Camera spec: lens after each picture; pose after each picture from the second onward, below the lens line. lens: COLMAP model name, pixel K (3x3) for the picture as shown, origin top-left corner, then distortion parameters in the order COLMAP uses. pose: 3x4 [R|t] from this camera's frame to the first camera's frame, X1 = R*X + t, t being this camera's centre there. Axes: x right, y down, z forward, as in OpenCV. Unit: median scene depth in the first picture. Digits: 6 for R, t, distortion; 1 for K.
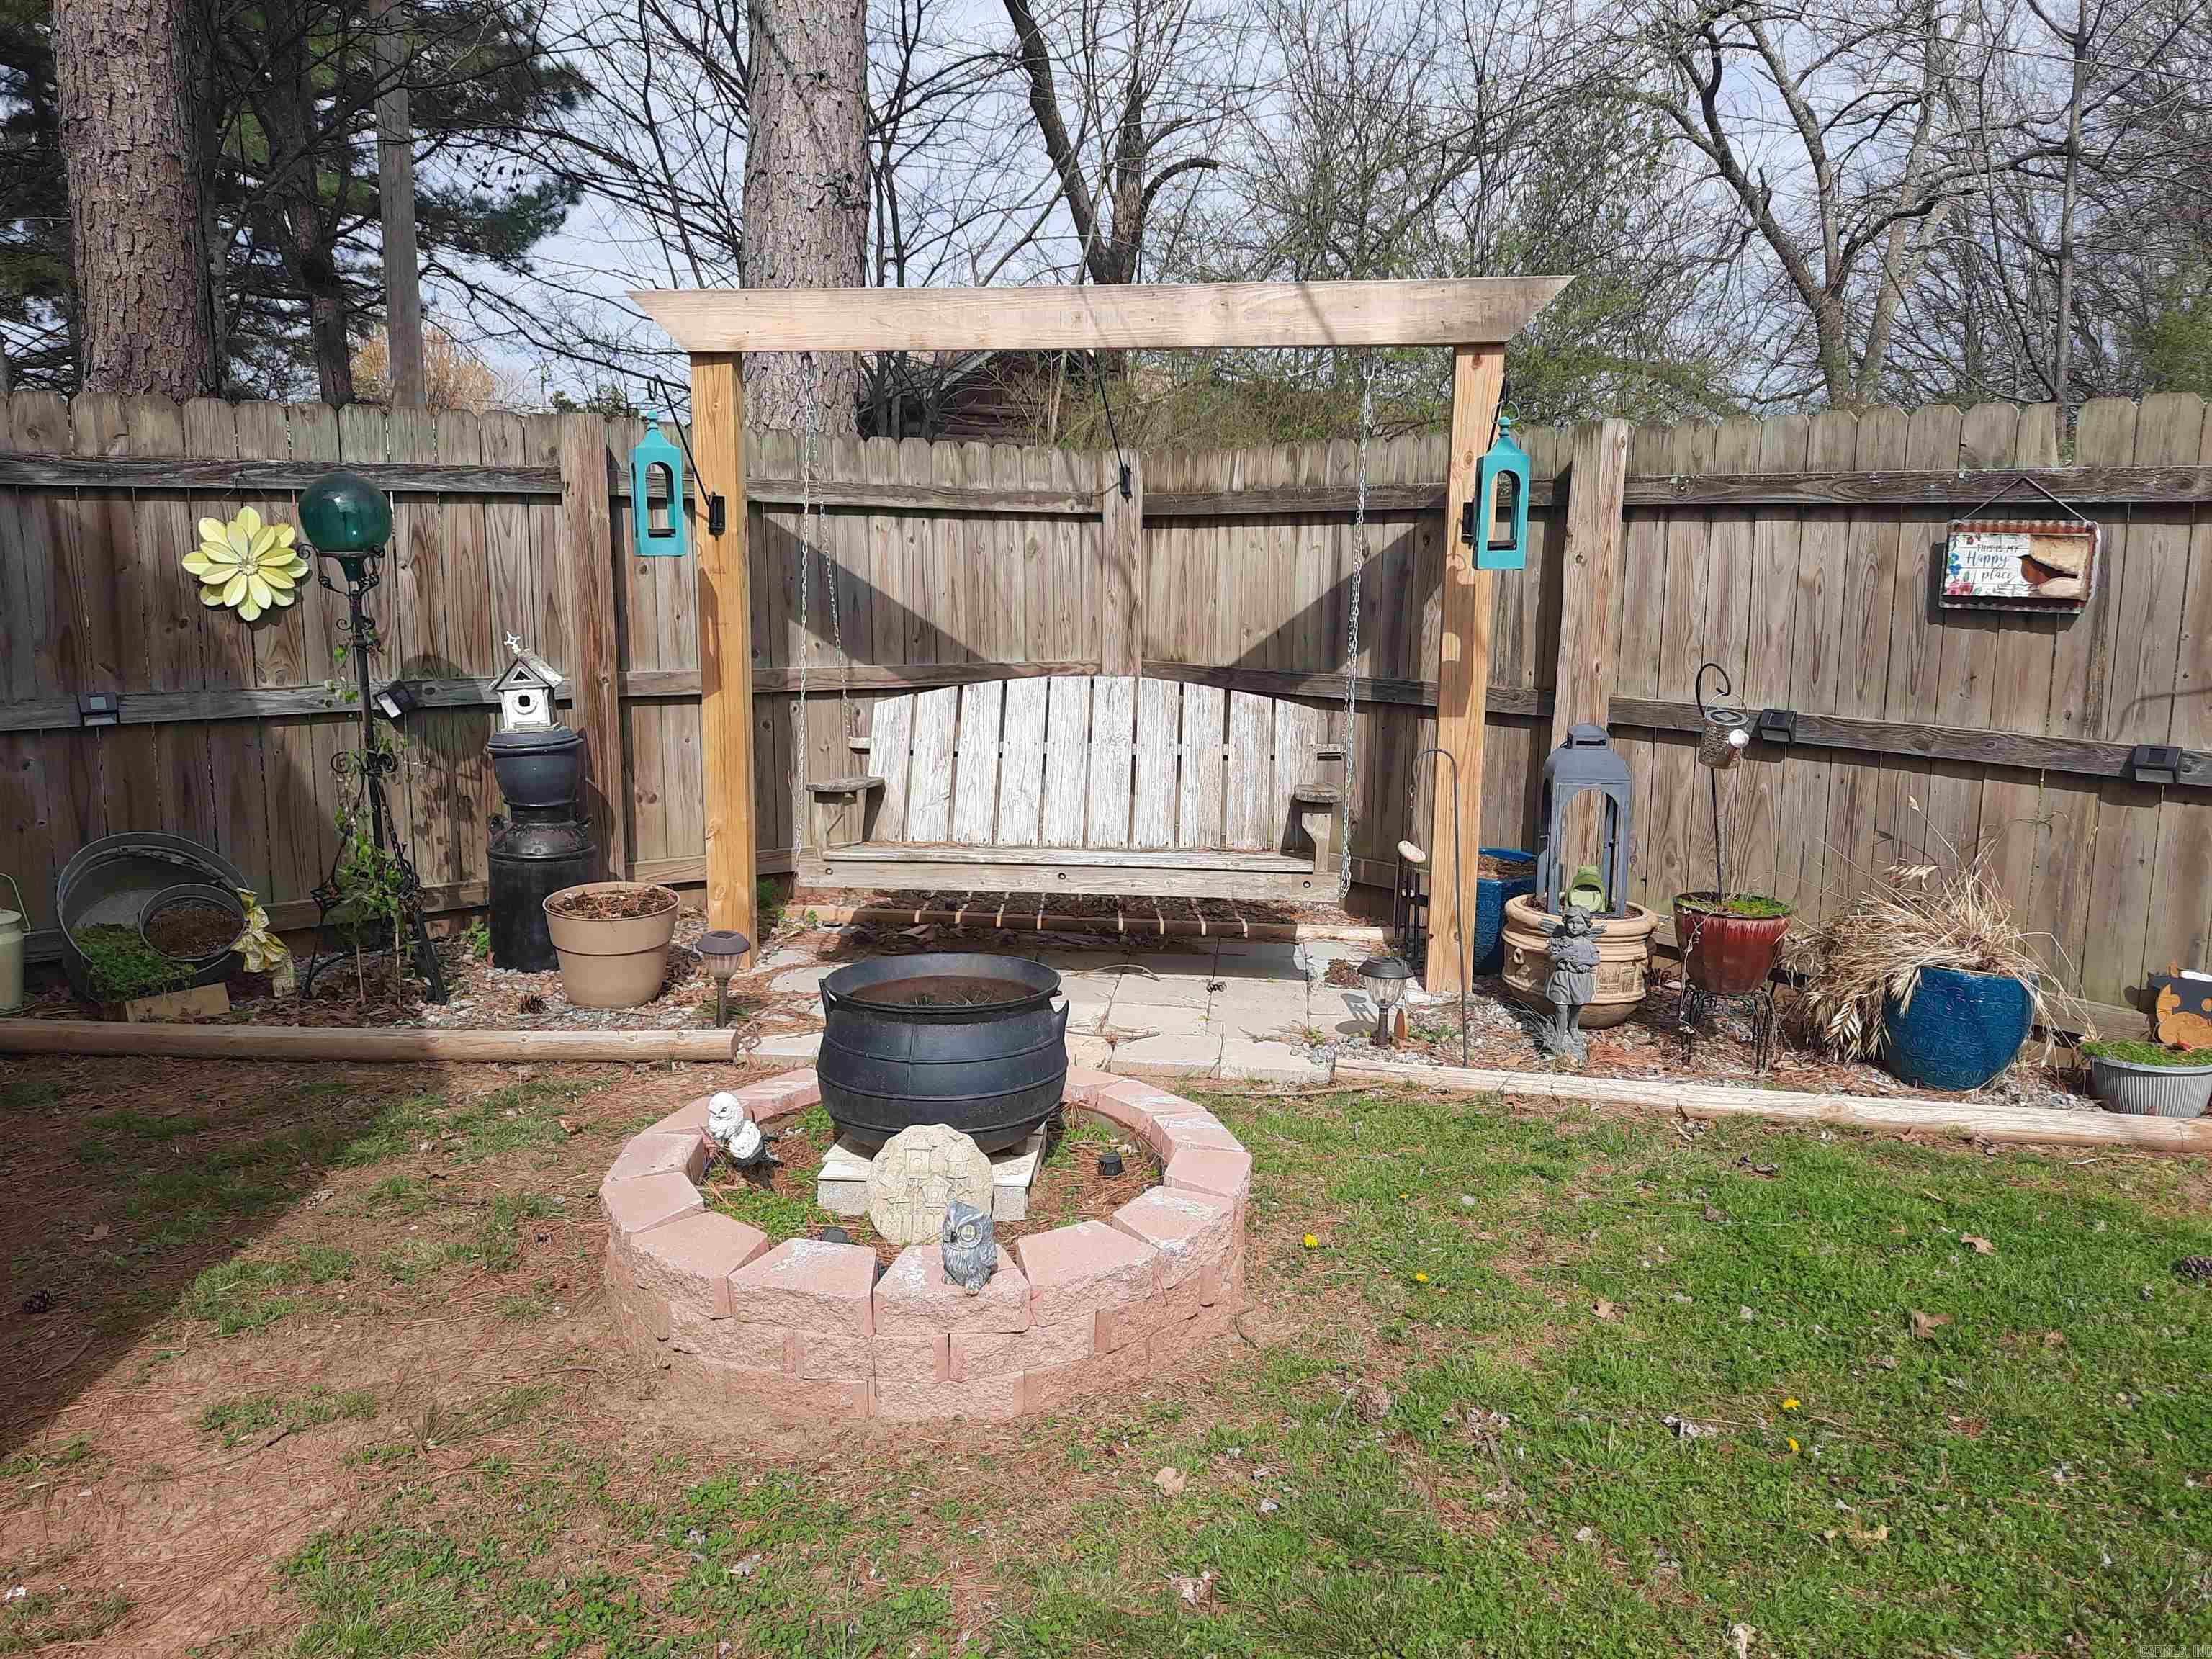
lens RADIAL K [[1611.8, 0, 1117.1], [0, 1611.8, 826.0], [0, 0, 1]] dist [0.045272, -0.036019]
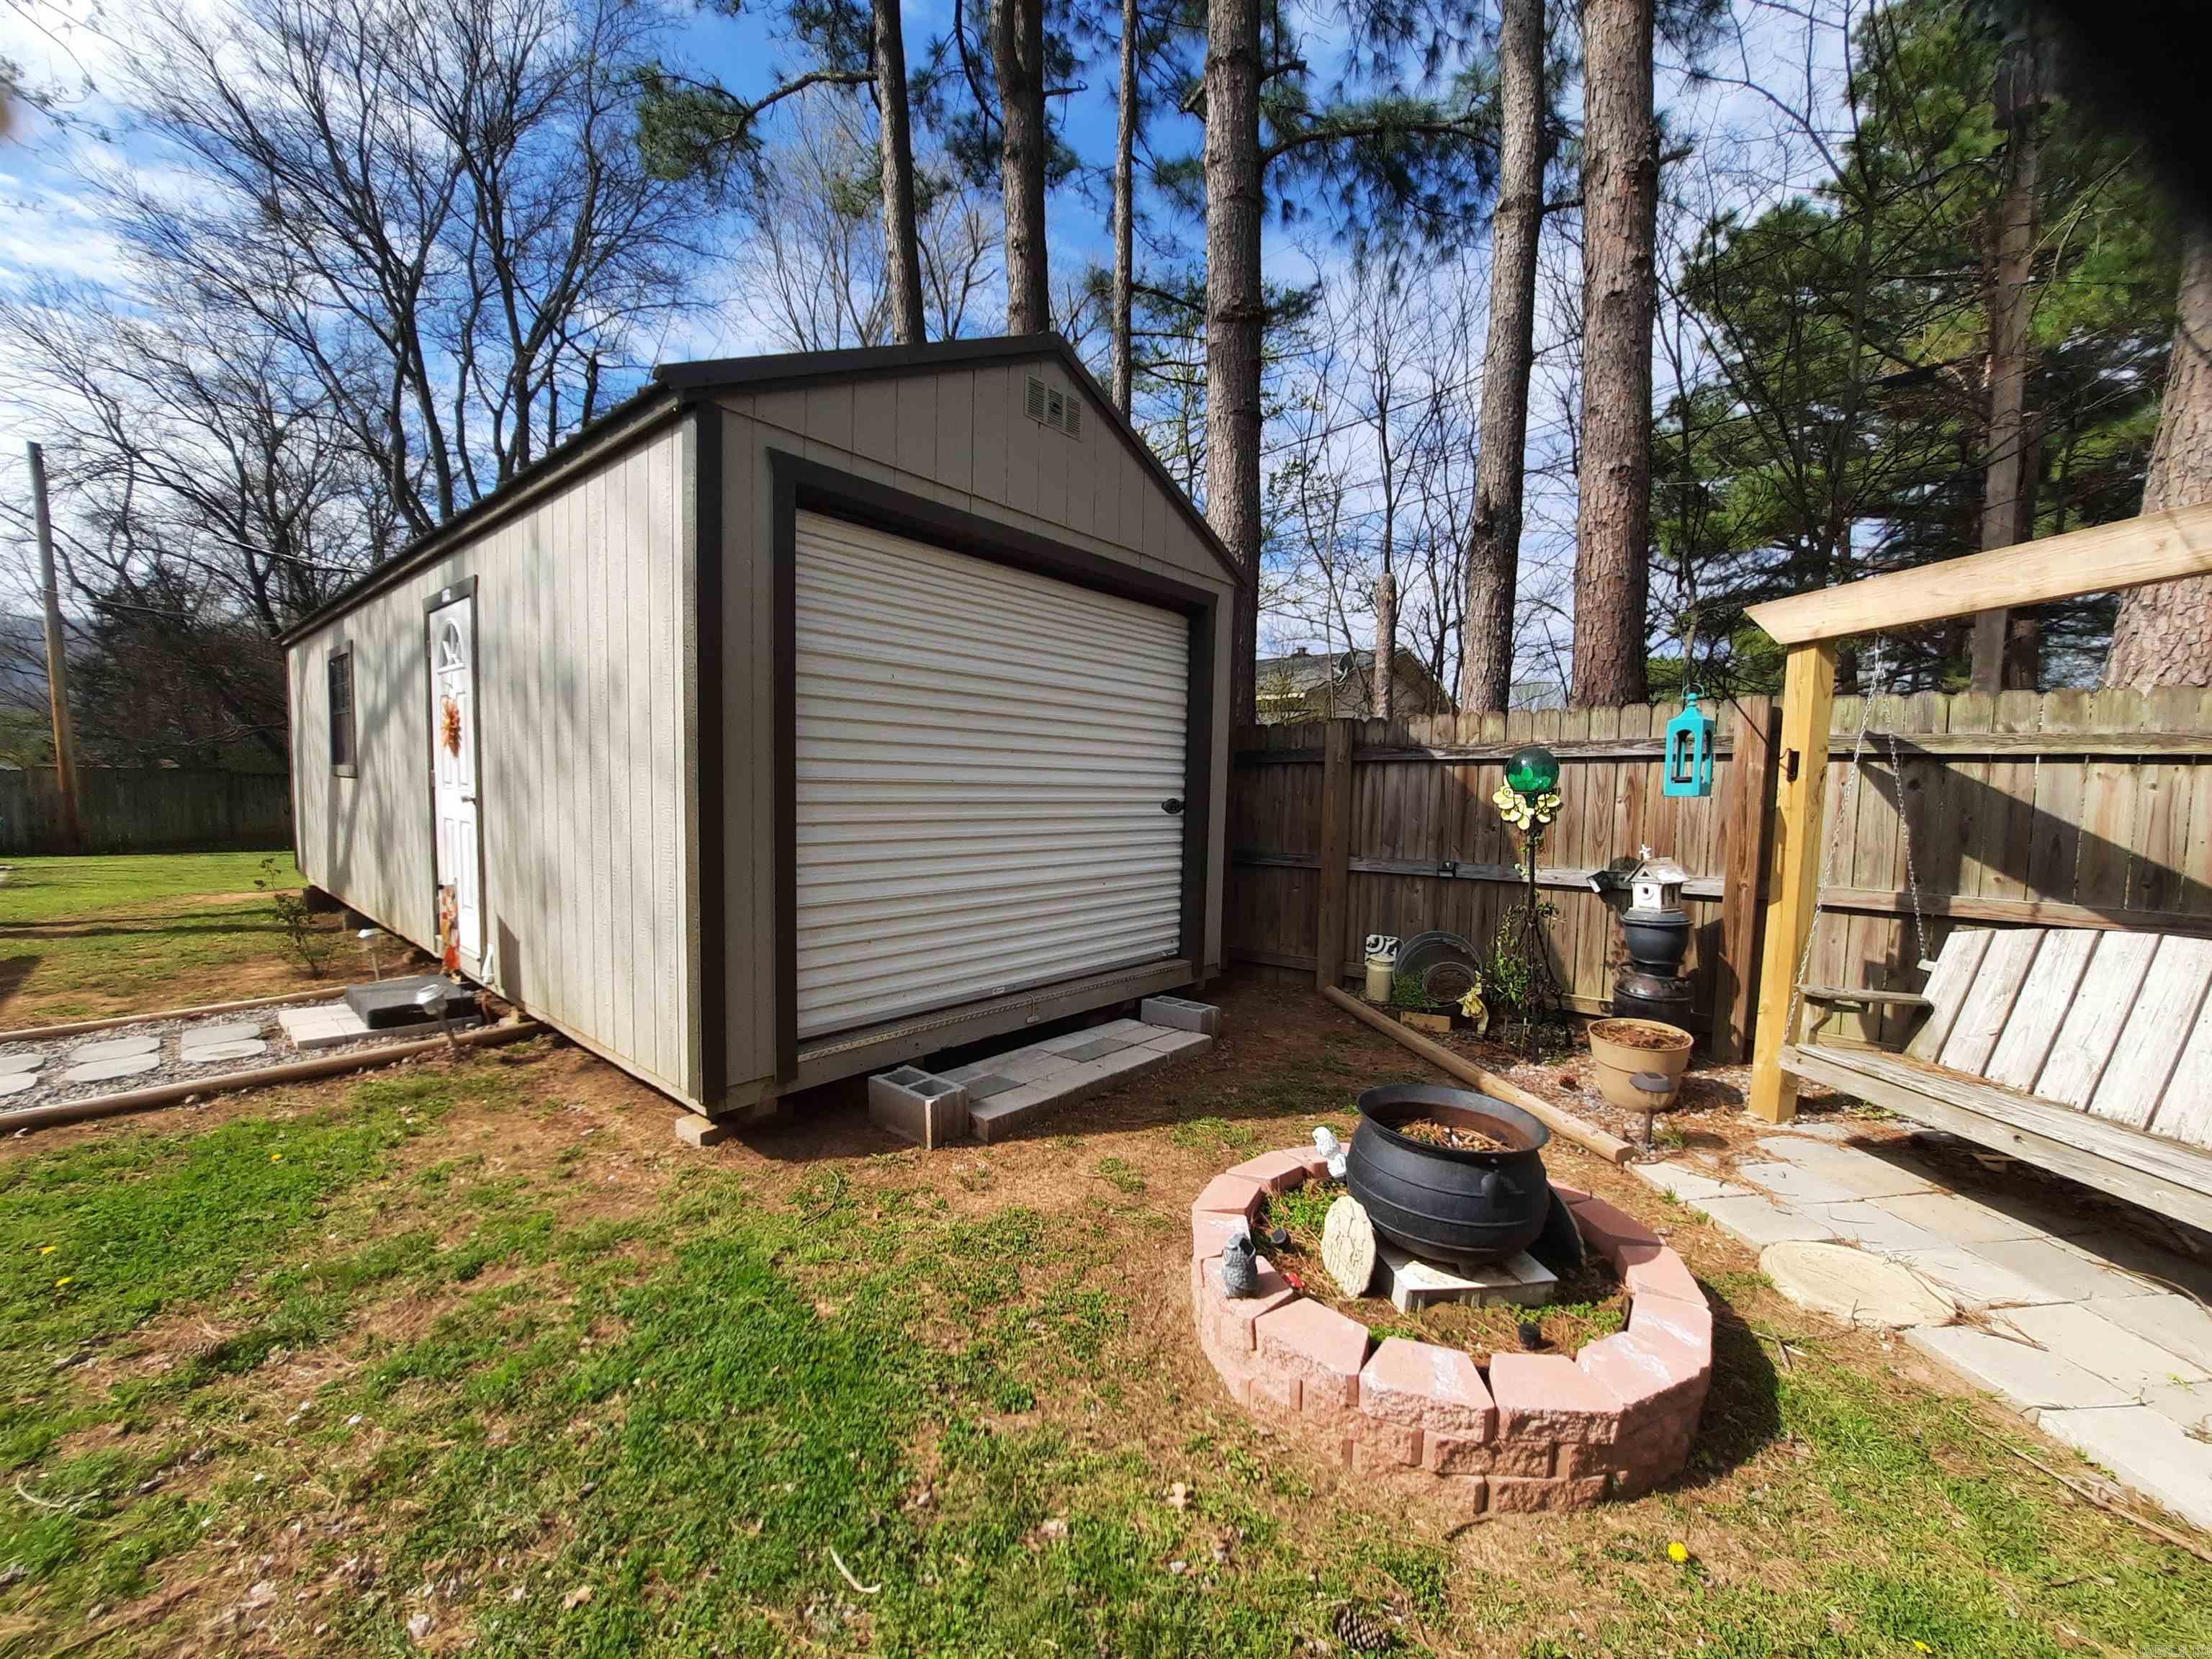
lens RADIAL K [[876.2, 0, 1108.9], [0, 876.2, 845.8], [0, 0, 1]] dist [-0.023208, 0.001082]
pose [[0.191997, 0.068194, -0.979023, 0.313889], [-0.175484, 0.983891, 0.034118, -0.057275], [0.965579, 0.165253, 0.200871, 0.345975]]
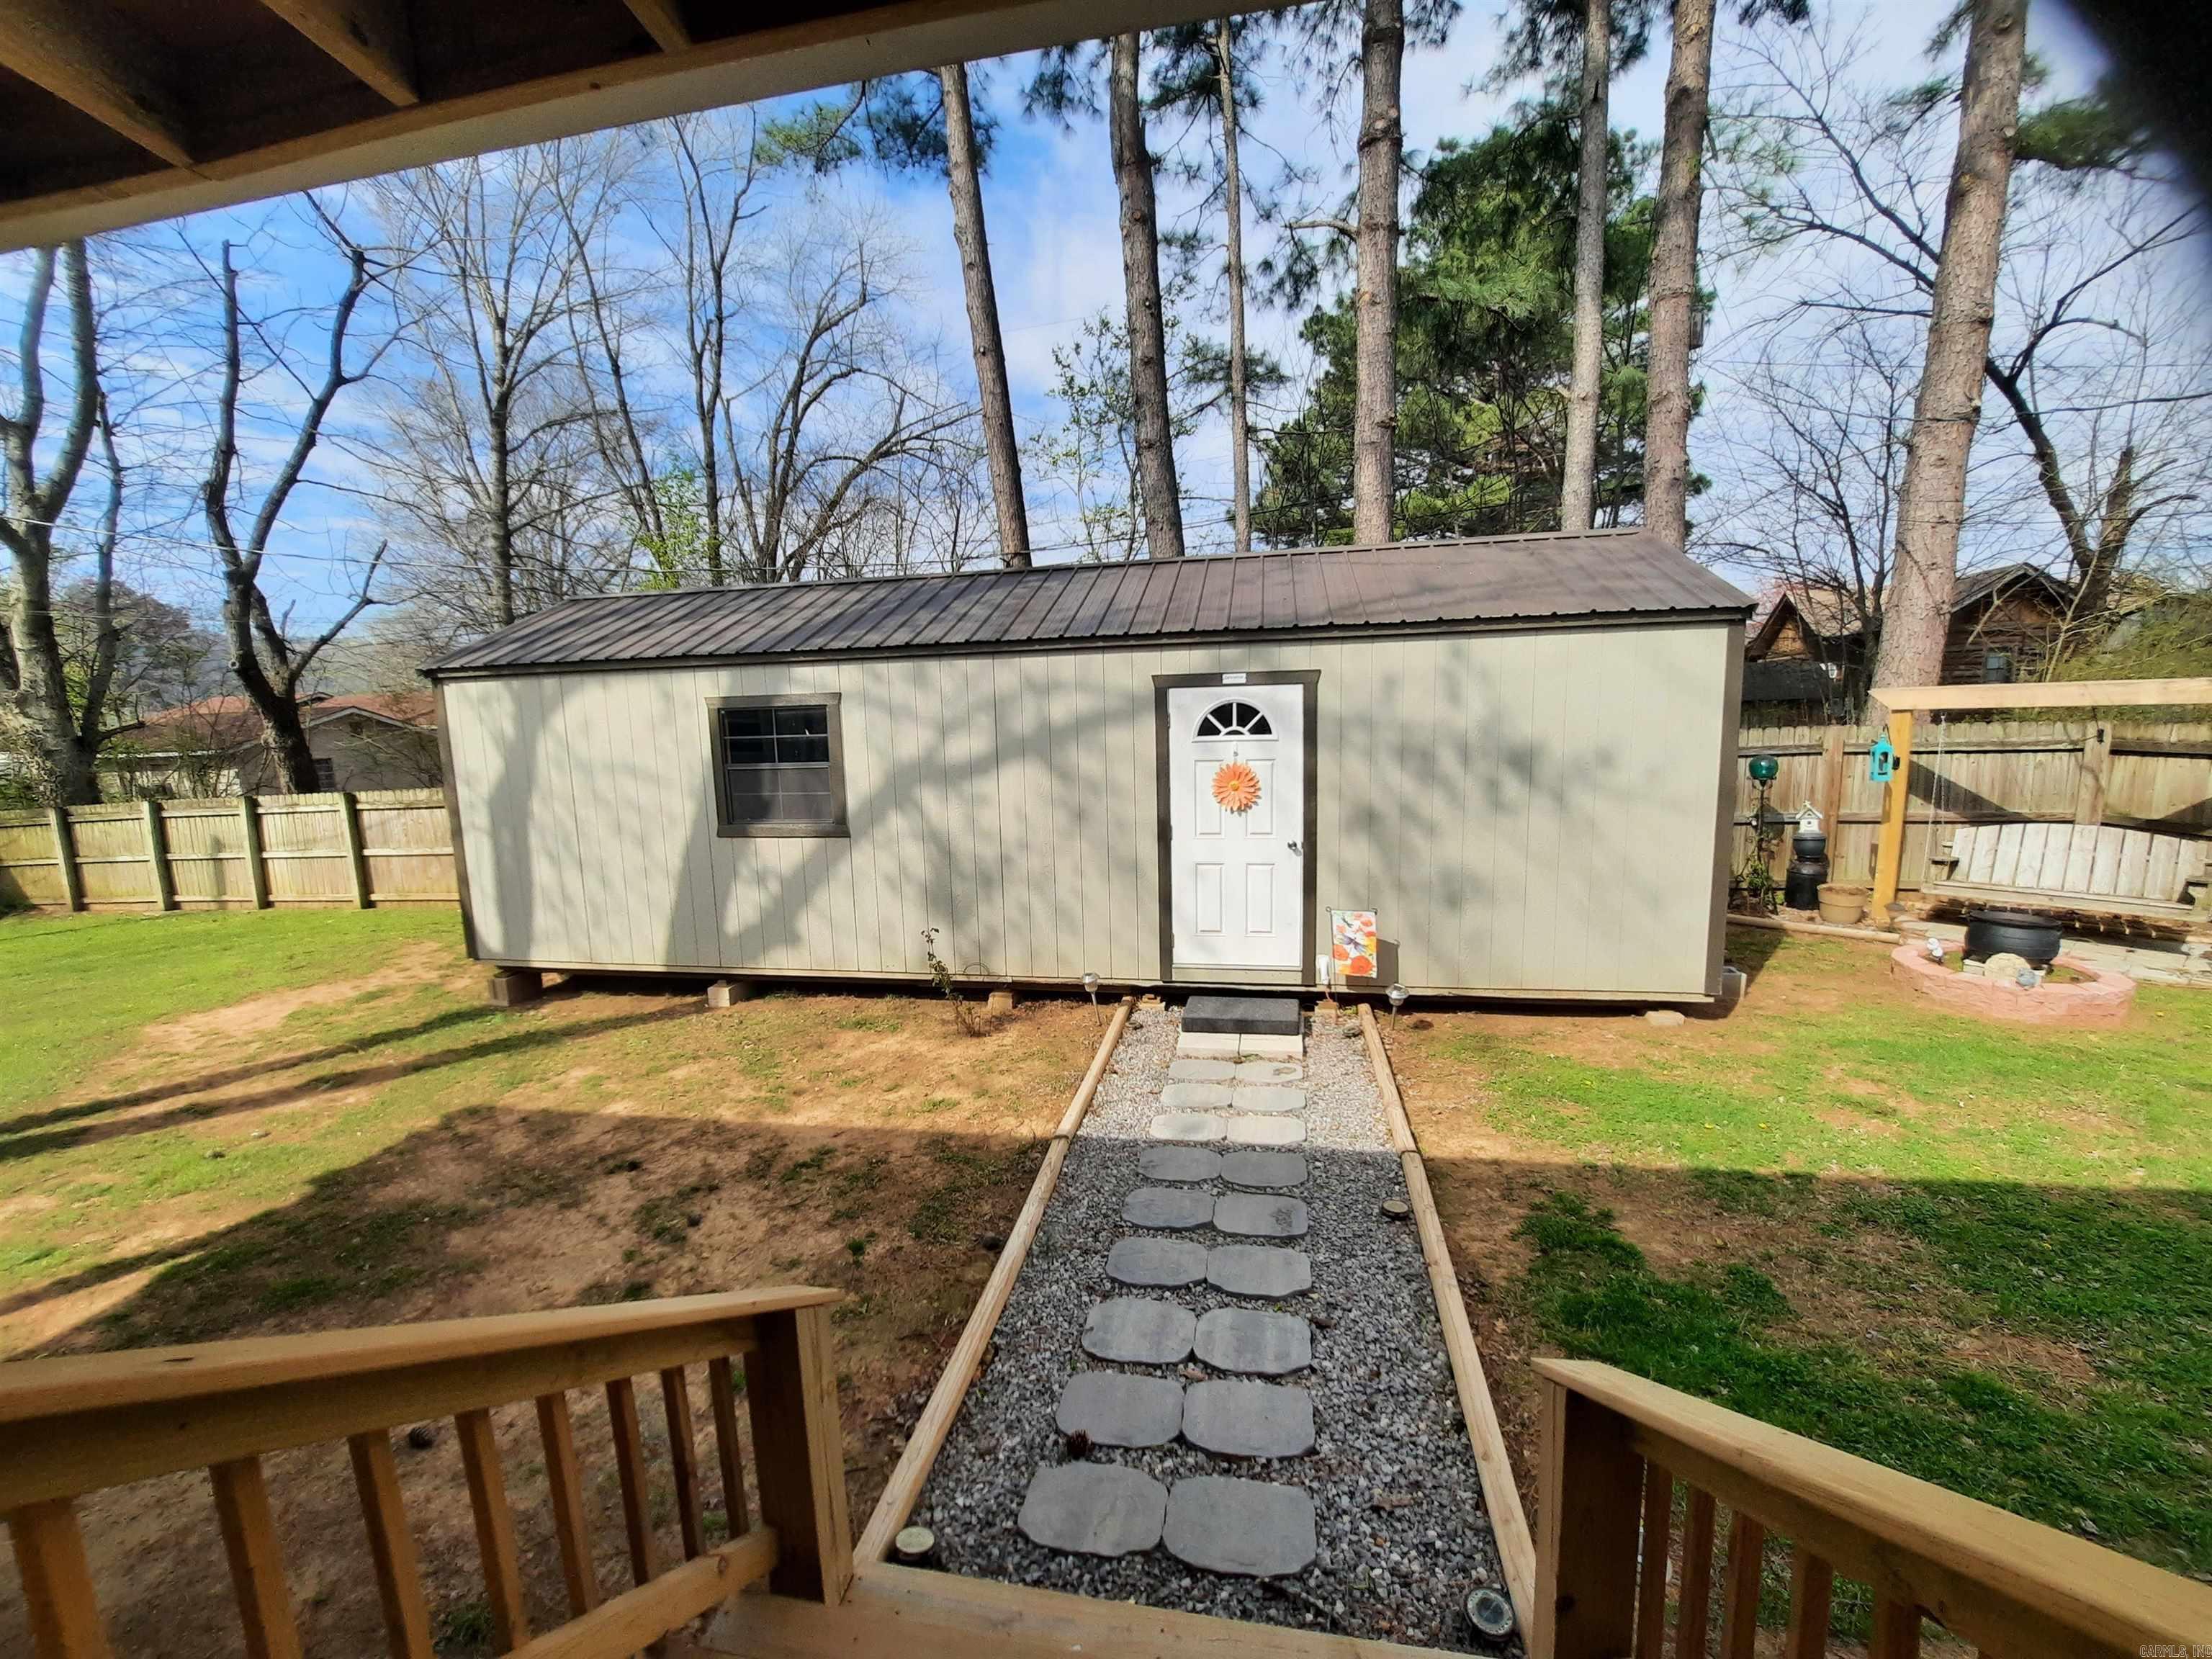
lens RADIAL K [[876.2, 0, 1100.2], [0, 876.2, 845.7], [0, 0, 1]] dist [-0.023208, 0.001082]
pose [[0.662510, 0.077697, -0.745012, -0.031366], [-0.083397, 0.996073, 0.029718, 0.028820], [0.744396, 0.042444, 0.666388, -1.056843]]
